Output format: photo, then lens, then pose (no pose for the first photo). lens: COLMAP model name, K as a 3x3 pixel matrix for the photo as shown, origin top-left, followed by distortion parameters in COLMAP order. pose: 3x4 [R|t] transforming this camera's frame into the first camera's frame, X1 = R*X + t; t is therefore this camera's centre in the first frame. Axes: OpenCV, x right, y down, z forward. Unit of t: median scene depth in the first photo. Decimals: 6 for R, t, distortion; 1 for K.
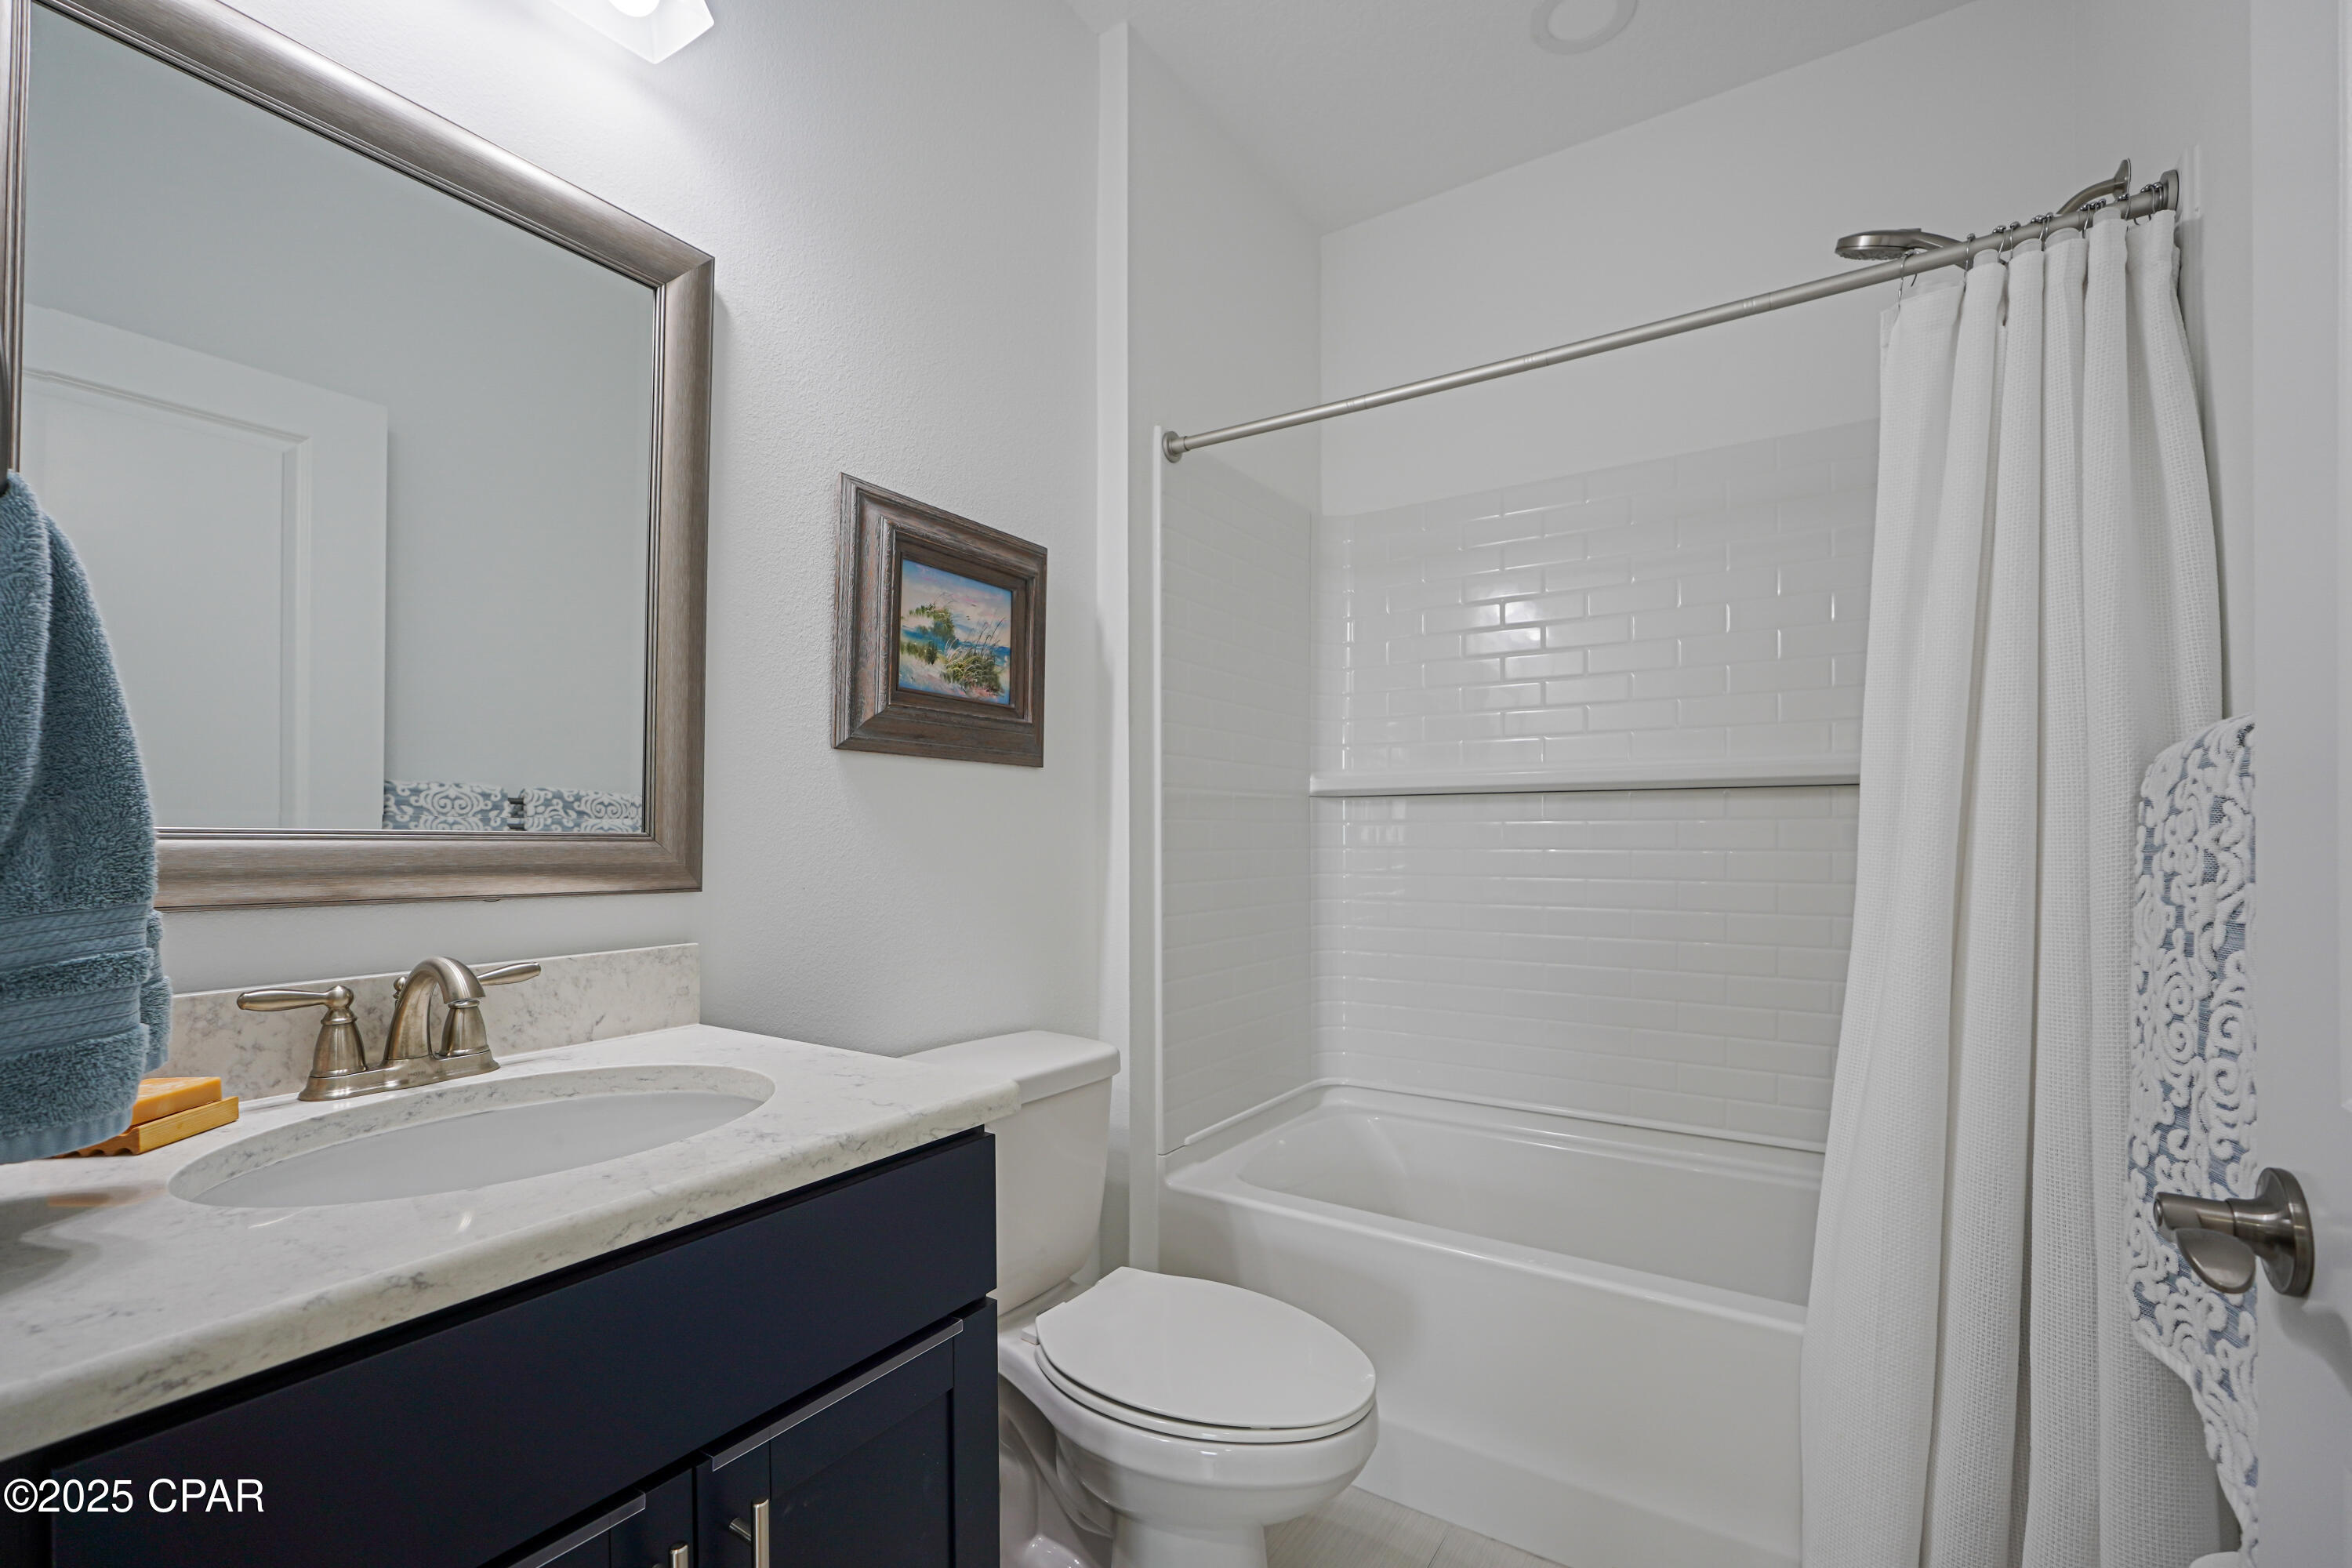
lens RADIAL K [[1009.8, 0, 1176.7], [0, 1009.8, 811.4], [0, 0, 1]] dist [-0.008916, 0.000145]
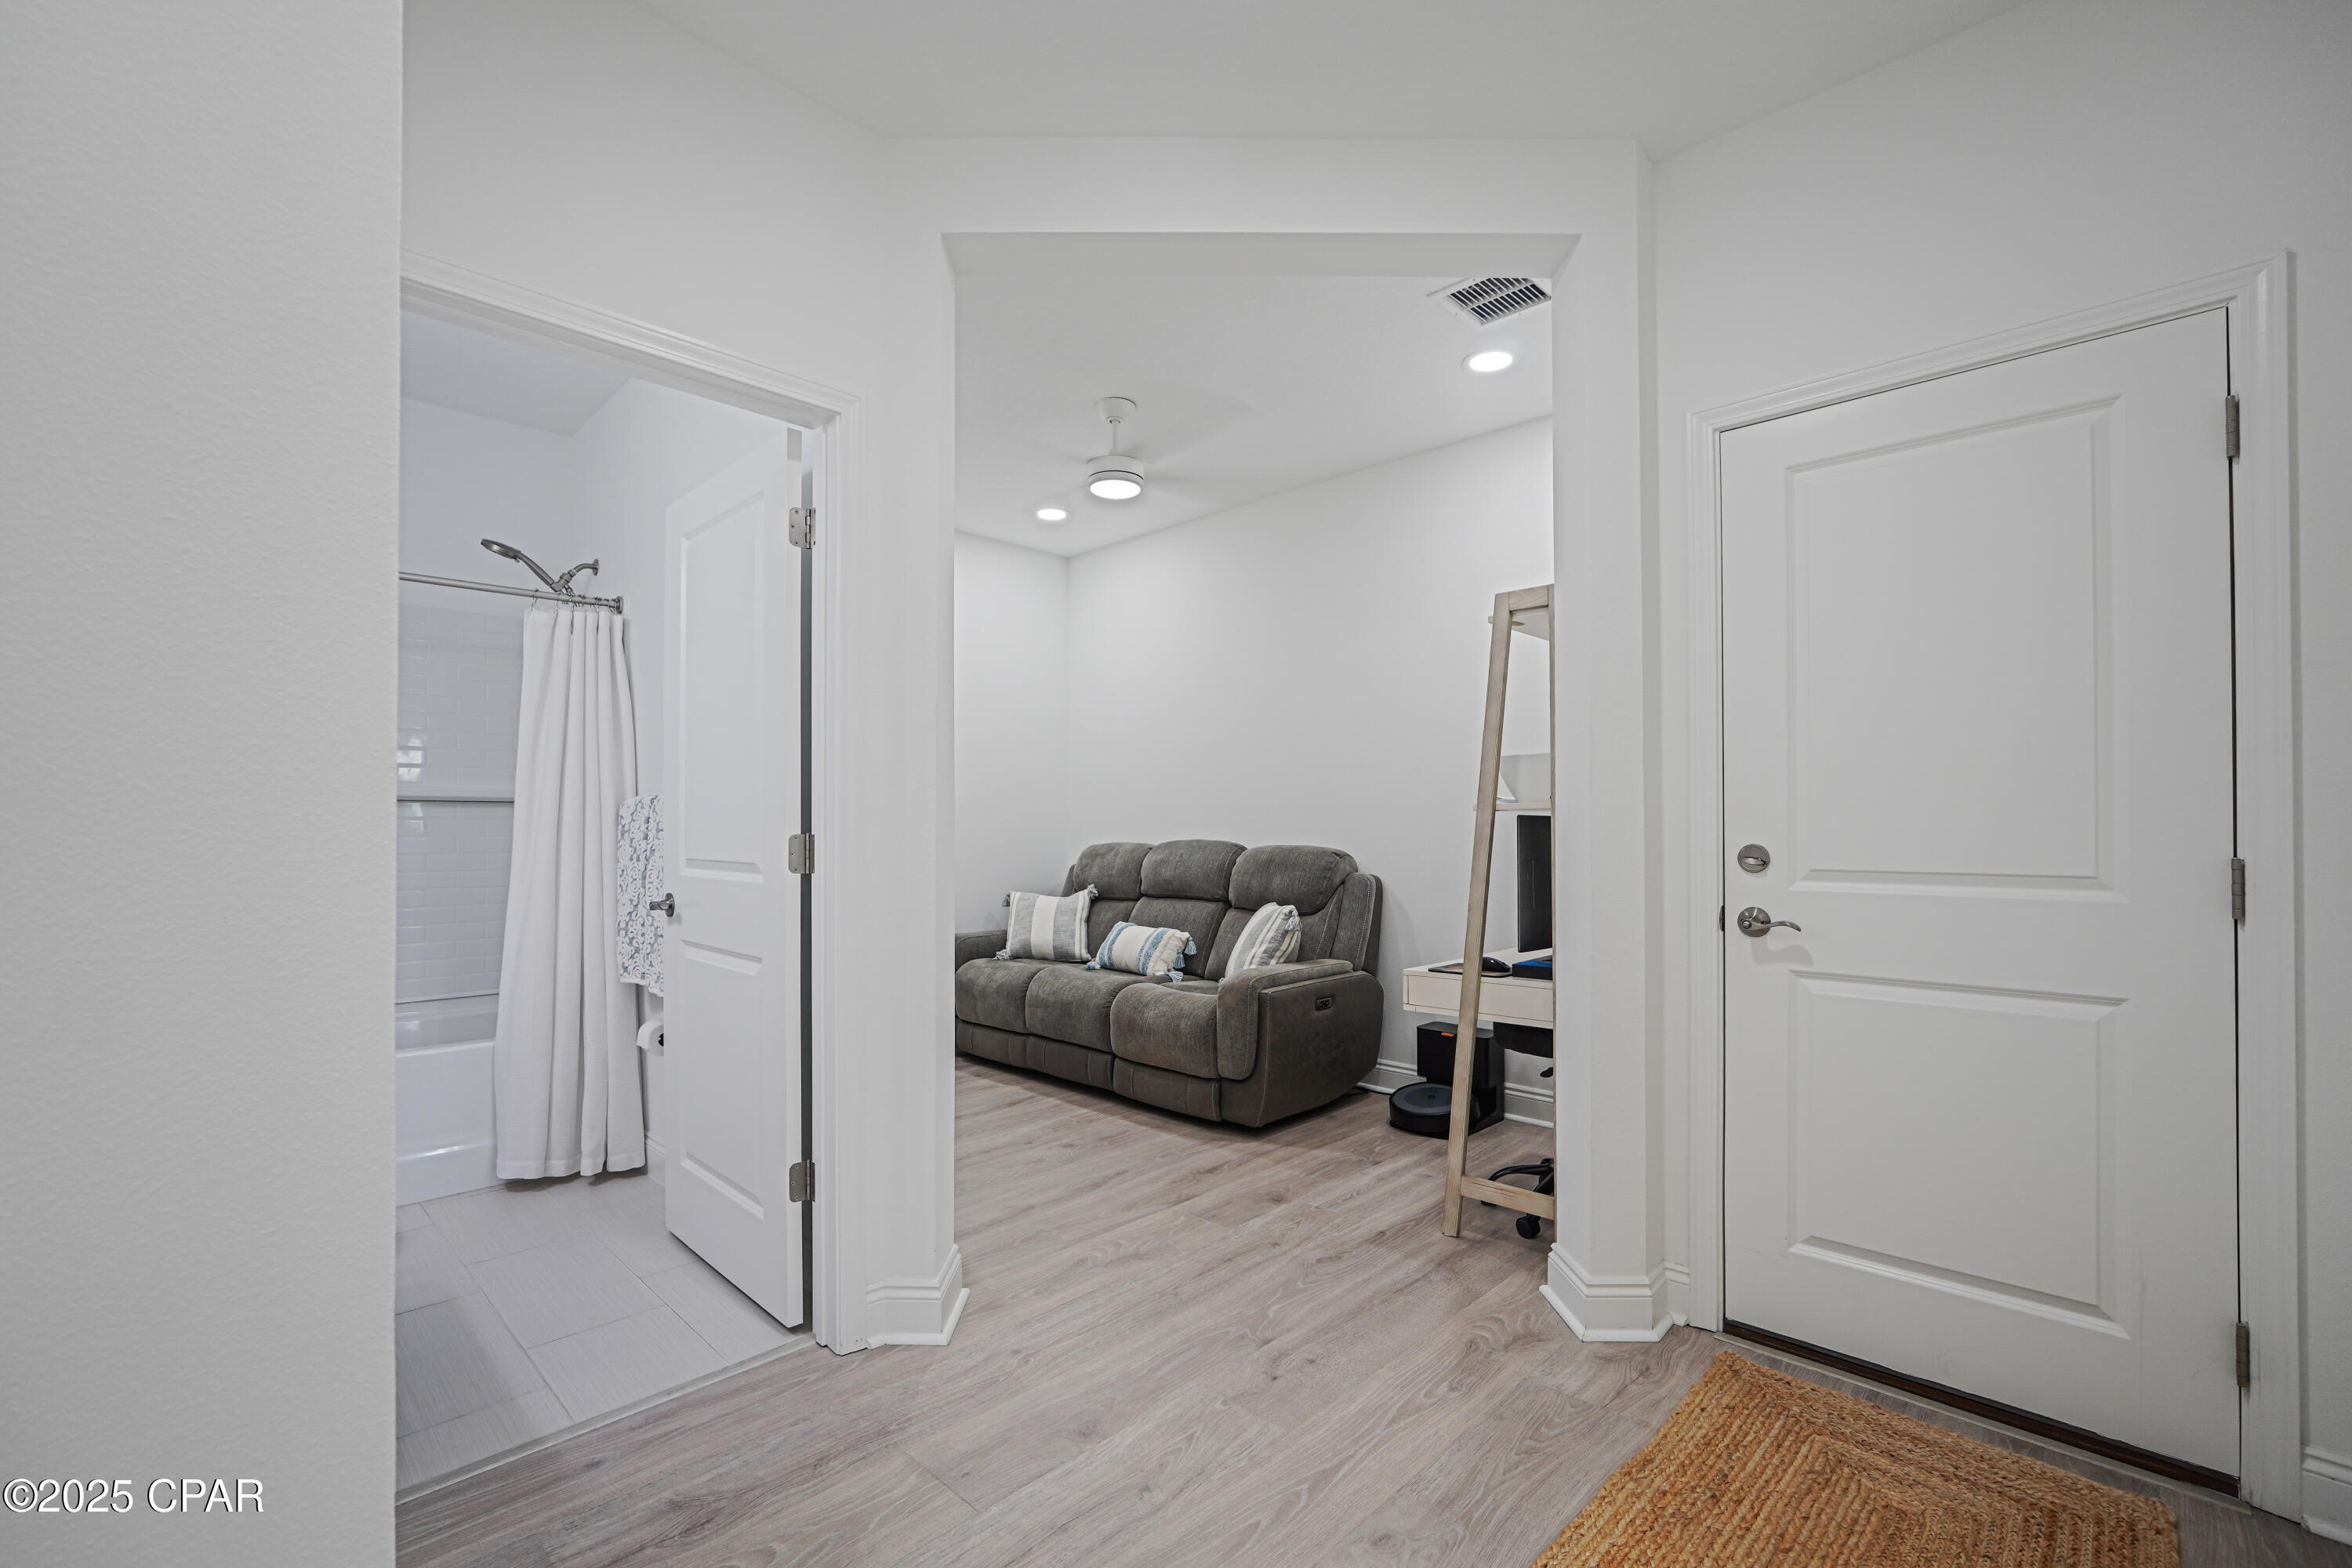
lens RADIAL K [[981.2, 0, 1173.7], [0, 981.2, 796.2], [0, 0, 1]] dist [-0.022198, 0.007681]
pose [[0.197803, 0.039852, 0.979431, -1.163939], [-0.025357, 0.999047, -0.035529, -0.000676], [-0.979914, -0.017808, 0.198625, -0.885234]]
